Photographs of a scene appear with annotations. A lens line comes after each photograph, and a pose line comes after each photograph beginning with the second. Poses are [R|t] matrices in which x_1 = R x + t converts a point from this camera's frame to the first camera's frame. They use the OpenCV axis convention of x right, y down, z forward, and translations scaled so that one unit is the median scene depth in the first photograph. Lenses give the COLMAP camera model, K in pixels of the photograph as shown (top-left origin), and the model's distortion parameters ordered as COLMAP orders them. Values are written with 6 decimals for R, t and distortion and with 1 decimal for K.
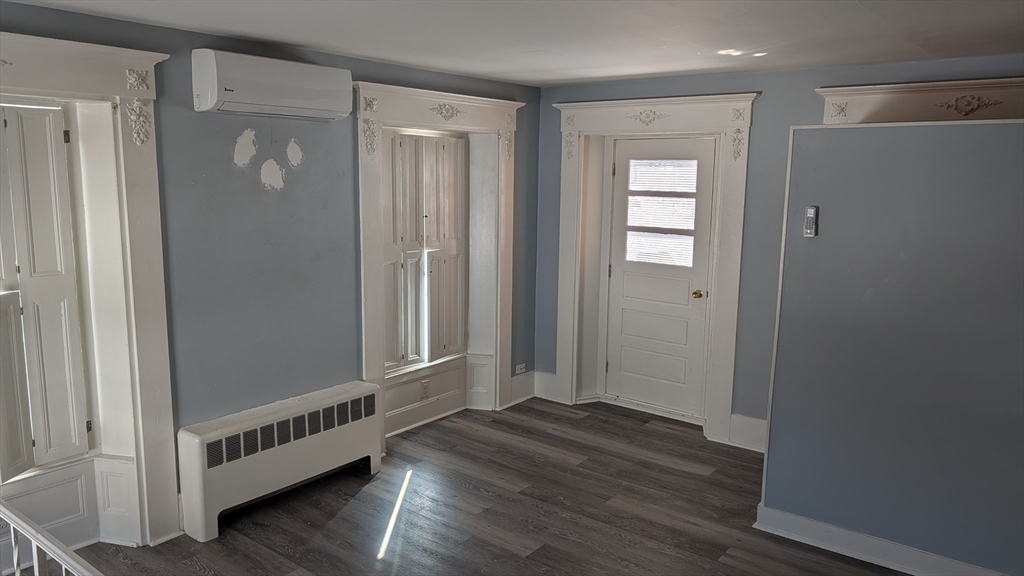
lens RADIAL K [[728.1, 0, 514.3], [0, 728.1, 291.0], [0, 0, 1]] dist [0.008295, -0.024378]
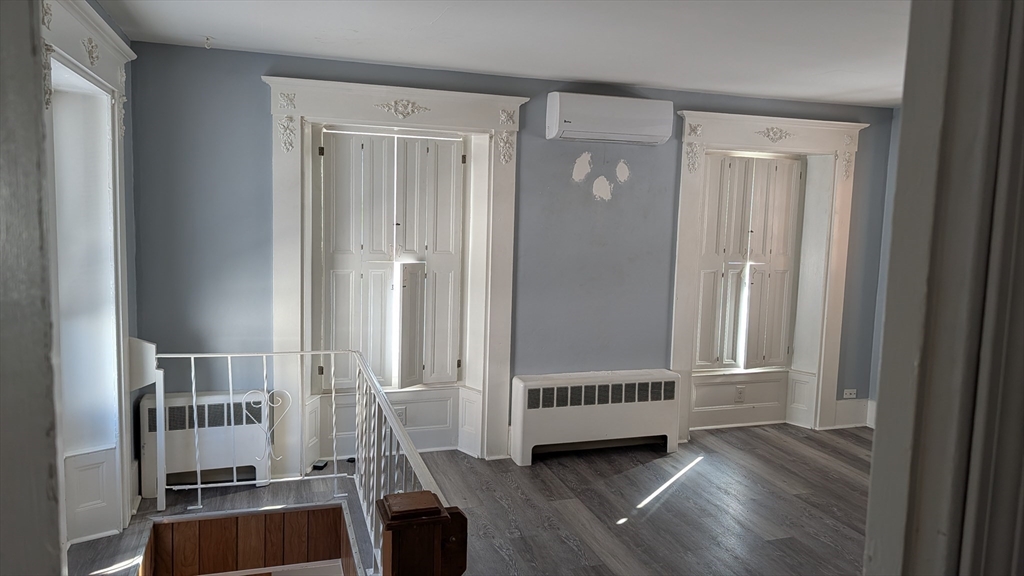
lens RADIAL K [[728.1, 0, 508.6], [0, 728.1, 286.0], [0, 0, 1]] dist [0.008295, -0.024378]
pose [[0.819526, 0.070862, -0.568643, 0.242759], [-0.109370, 0.993425, -0.033826, 0.063316], [0.562508, 0.089914, 0.821888, -0.097844]]
